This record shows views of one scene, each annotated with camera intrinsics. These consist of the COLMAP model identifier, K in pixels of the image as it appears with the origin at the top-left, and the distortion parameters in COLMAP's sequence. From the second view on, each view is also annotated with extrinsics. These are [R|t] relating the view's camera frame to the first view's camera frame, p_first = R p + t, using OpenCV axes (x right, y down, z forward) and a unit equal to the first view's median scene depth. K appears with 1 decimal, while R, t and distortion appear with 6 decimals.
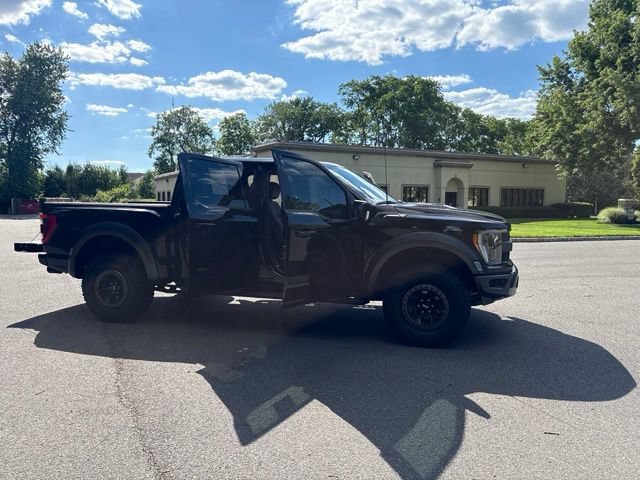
lens RADIAL K [[485.8, 0, 320.6], [0, 485.8, 242.1], [0, 0, 1]] dist [0.042740, -0.042538]
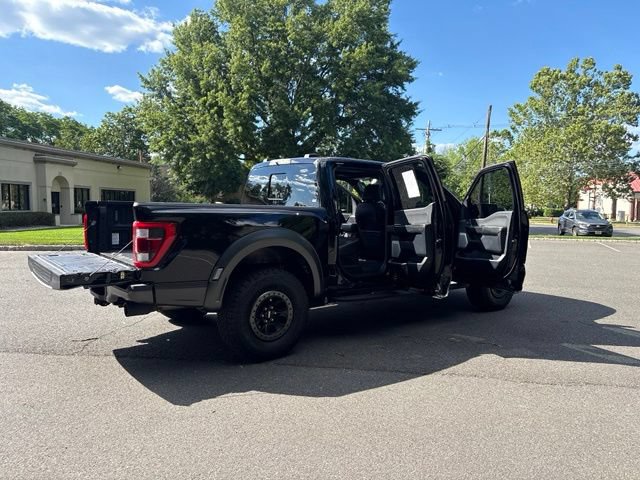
lens RADIAL K [[485.8, 0, 321.8], [0, 485.8, 233.4], [0, 0, 1]] dist [0.042740, -0.042538]
pose [[0.594695, -0.042853, 0.802808, -0.077205], [0.059056, 0.998209, 0.009536, -0.002850], [-0.801779, 0.041740, 0.596161, 0.036996]]
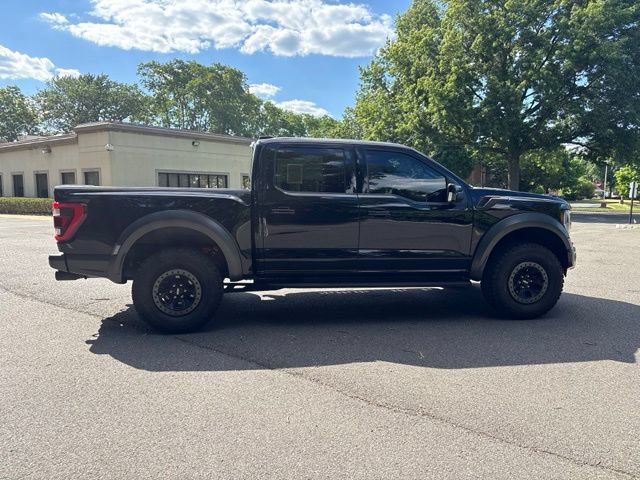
lens RADIAL K [[485.8, 0, 319.8], [0, 485.8, 235.3], [0, 0, 1]] dist [0.042740, -0.042538]
pose [[0.912987, -0.038171, 0.406198, -0.041935], [0.035557, 0.999270, 0.013982, -0.000235], [-0.406435, 0.001678, 0.913678, 0.012402]]
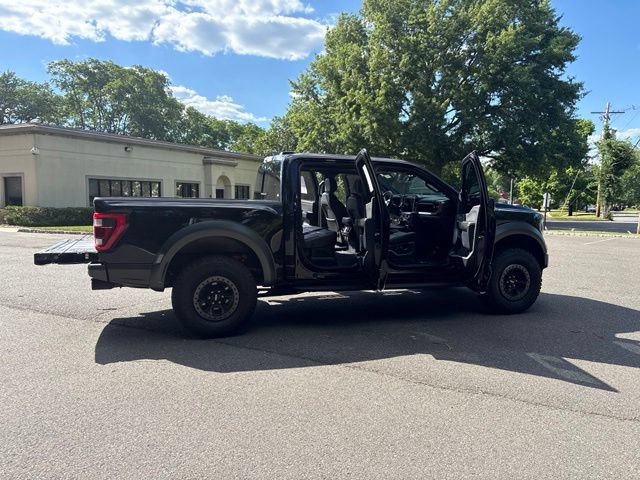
lens RADIAL K [[485.8, 0, 320.4], [0, 485.8, 229.1], [0, 0, 1]] dist [0.042740, -0.042538]
pose [[0.833309, -0.031181, 0.551927, -0.058039], [0.041860, 0.999101, -0.006758, -0.001021], [-0.551220, 0.028735, 0.833865, 0.014138]]
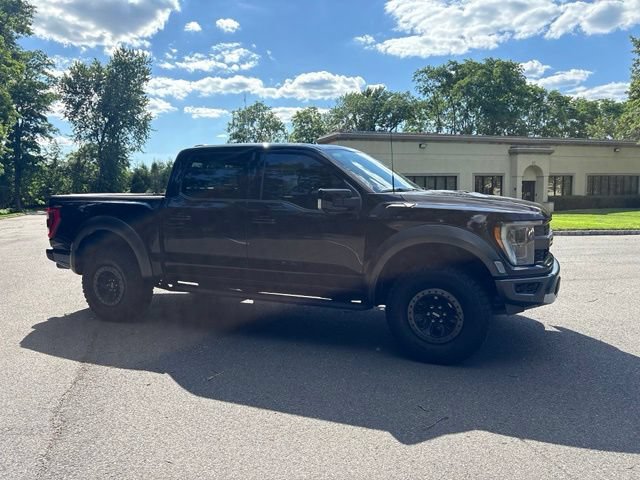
lens RADIAL K [[485.8, 0, 321.3], [0, 485.8, 241.8], [0, 0, 1]] dist [0.042740, -0.042538]
pose [[0.988100, 0.000305, -0.153810, 0.009795], [0.001884, 0.999899, 0.014087, -0.000266], [0.153799, -0.014209, 0.988000, 0.009918]]
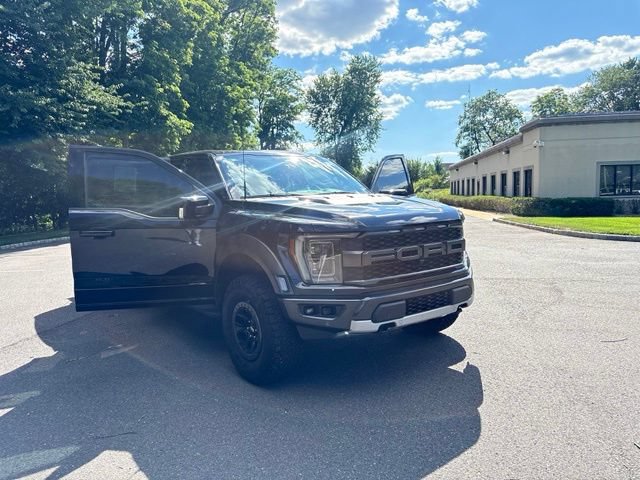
lens RADIAL K [[485.8, 0, 317.7], [0, 485.8, 240.9], [0, 0, 1]] dist [0.042740, -0.042538]
pose [[0.793304, 0.033211, -0.607920, 0.050137], [-0.020632, 0.999404, 0.027675, -0.002190], [0.608476, -0.009412, 0.793516, 0.029110]]
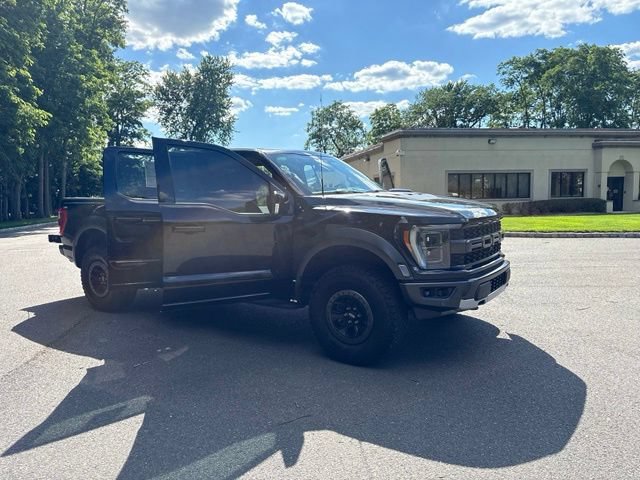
lens RADIAL K [[485.8, 0, 319.8], [0, 485.8, 242.3], [0, 0, 1]] dist [0.042740, -0.042538]
pose [[0.945845, 0.013871, -0.324323, 0.028322], [-0.007974, 0.999778, 0.019505, -0.000723], [0.324522, -0.015863, 0.945745, 0.012336]]
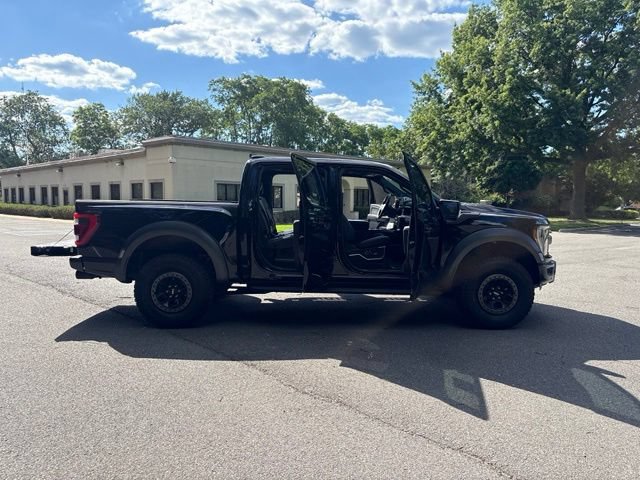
lens RADIAL K [[485.8, 0, 321.4], [0, 485.8, 236.4], [0, 0, 1]] dist [0.042740, -0.042538]
pose [[0.958766, -0.014758, 0.283814, -0.032514], [0.017582, 0.999818, -0.007408, -0.000033], [-0.283653, 0.012092, 0.958851, 0.001286]]
